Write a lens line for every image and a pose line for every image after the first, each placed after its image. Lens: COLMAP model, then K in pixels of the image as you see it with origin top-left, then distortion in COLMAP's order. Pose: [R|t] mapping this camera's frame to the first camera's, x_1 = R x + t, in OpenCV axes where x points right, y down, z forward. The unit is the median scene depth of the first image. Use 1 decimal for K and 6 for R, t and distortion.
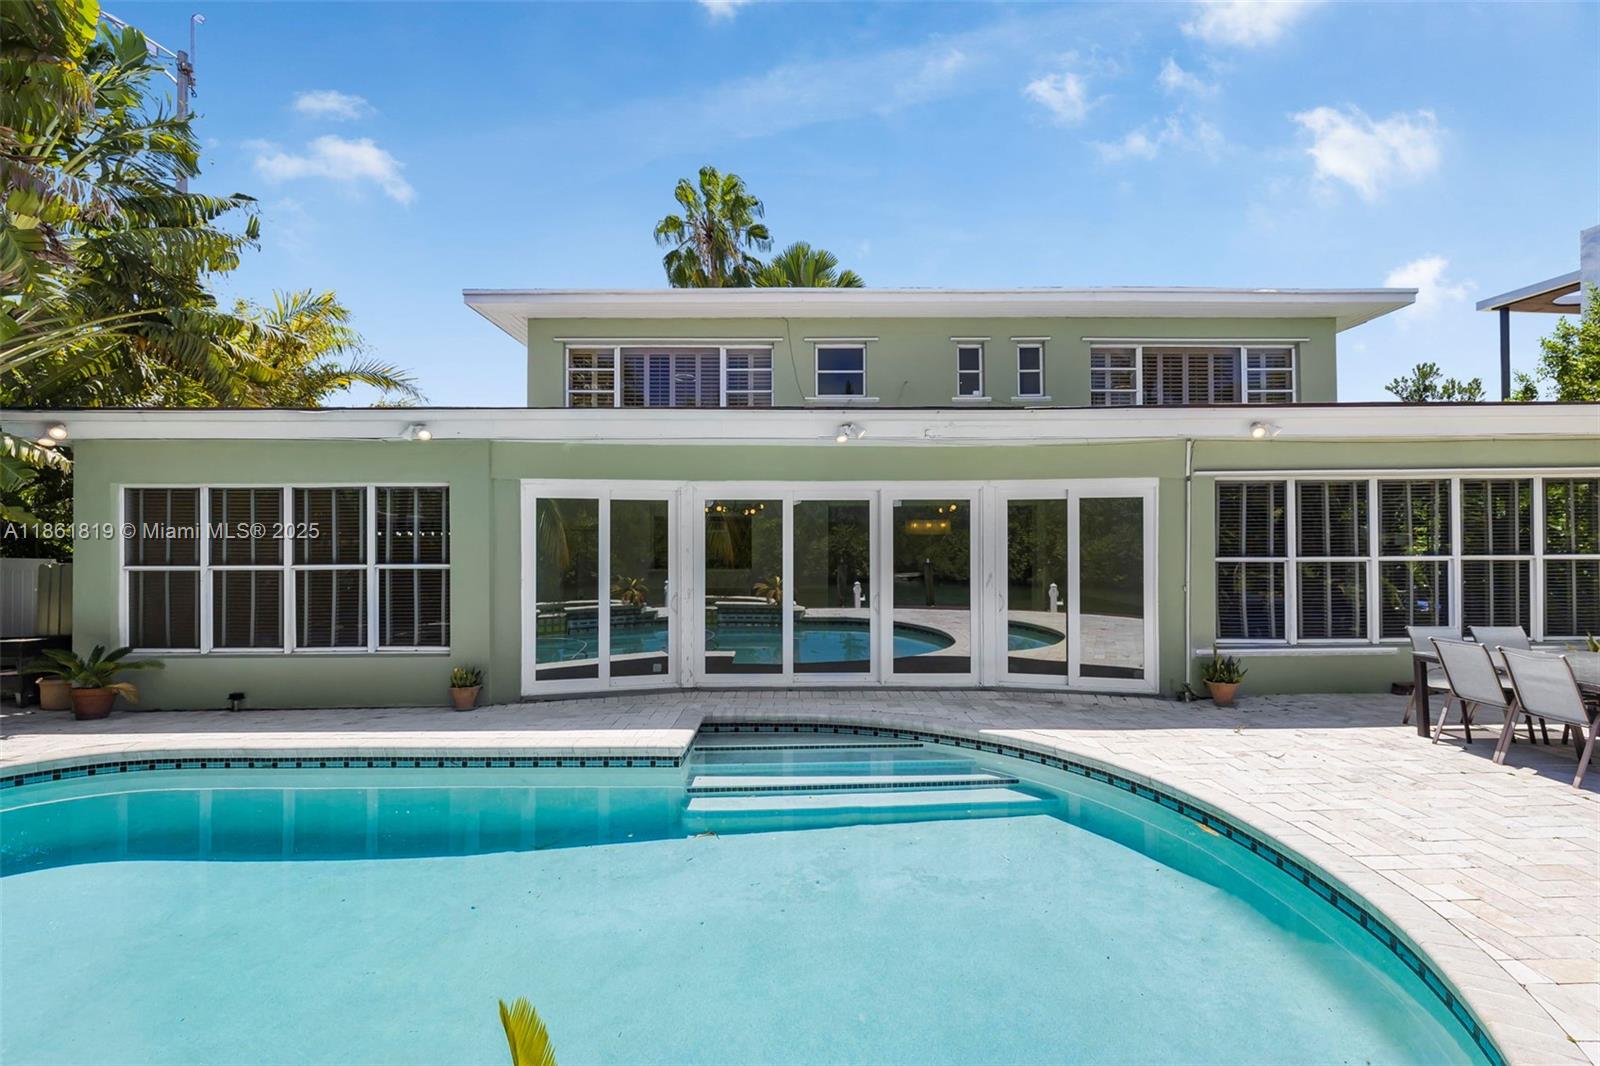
lens RADIAL K [[667.0, 0, 798.4], [0, 667.0, 537.8], [0, 0, 1]] dist [0.003668, -0.000217]
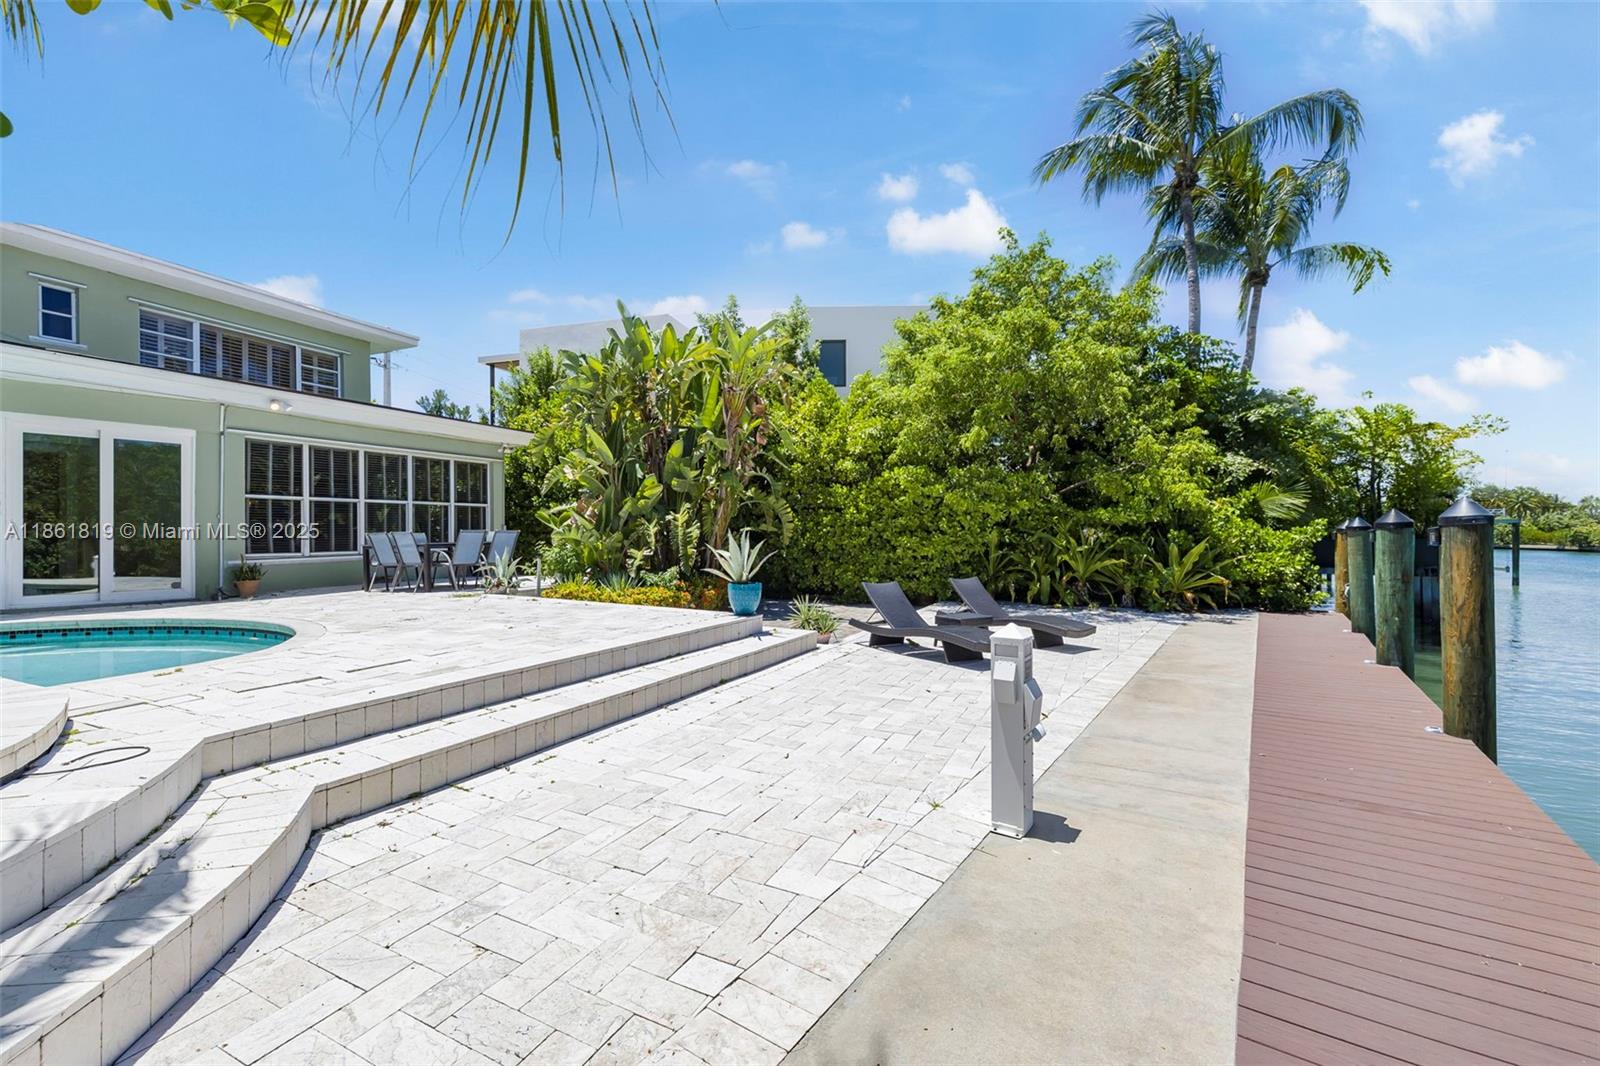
lens RADIAL K [[667.0, 0, 807.5], [0, 667.0, 528.7], [0, 0, 1]] dist [0.003668, -0.000217]
pose [[0.388891, 0.008418, 0.921245, -0.182351], [-0.000007, 0.999958, -0.009134, 0.106268], [-0.921284, 0.003546, 0.388875, -0.563600]]
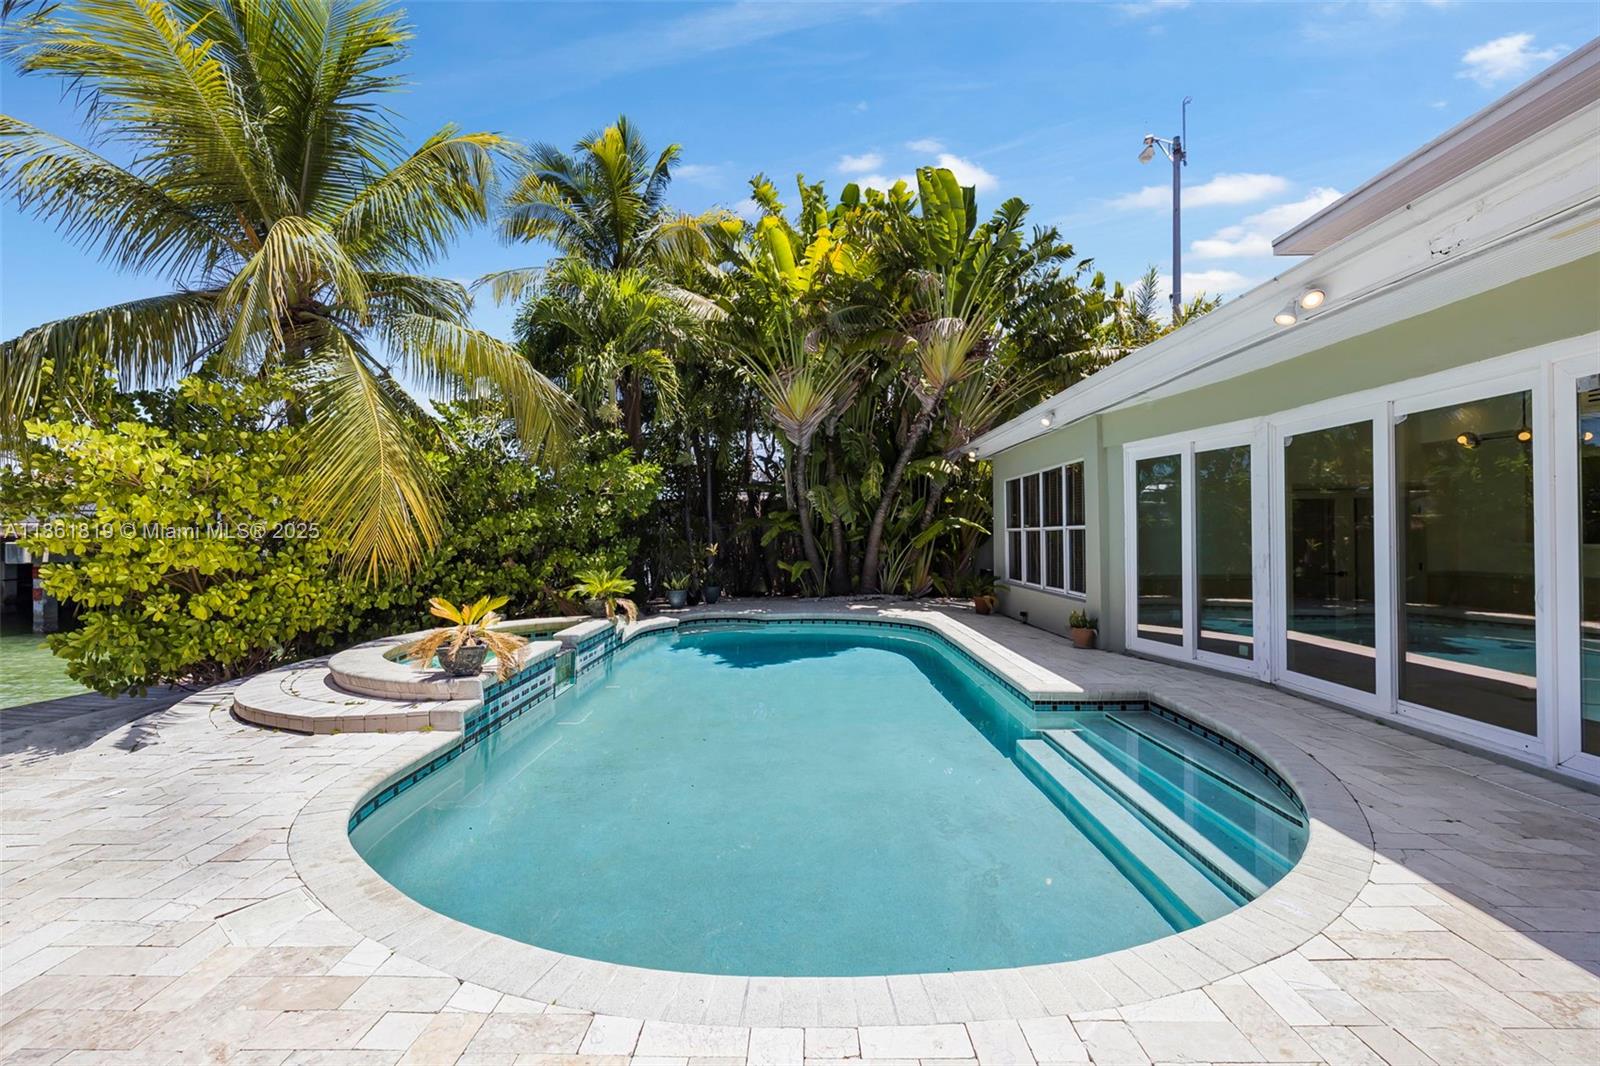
lens RADIAL K [[667.0, 0, 797.1], [0, 667.0, 534.6], [0, 0, 1]] dist [0.003668, -0.000217]
pose [[-0.008027, 0.002744, -0.999964, 0.609017], [0.007963, 0.999965, 0.002681, 0.045755], [0.999936, -0.007941, -0.008049, 0.458637]]
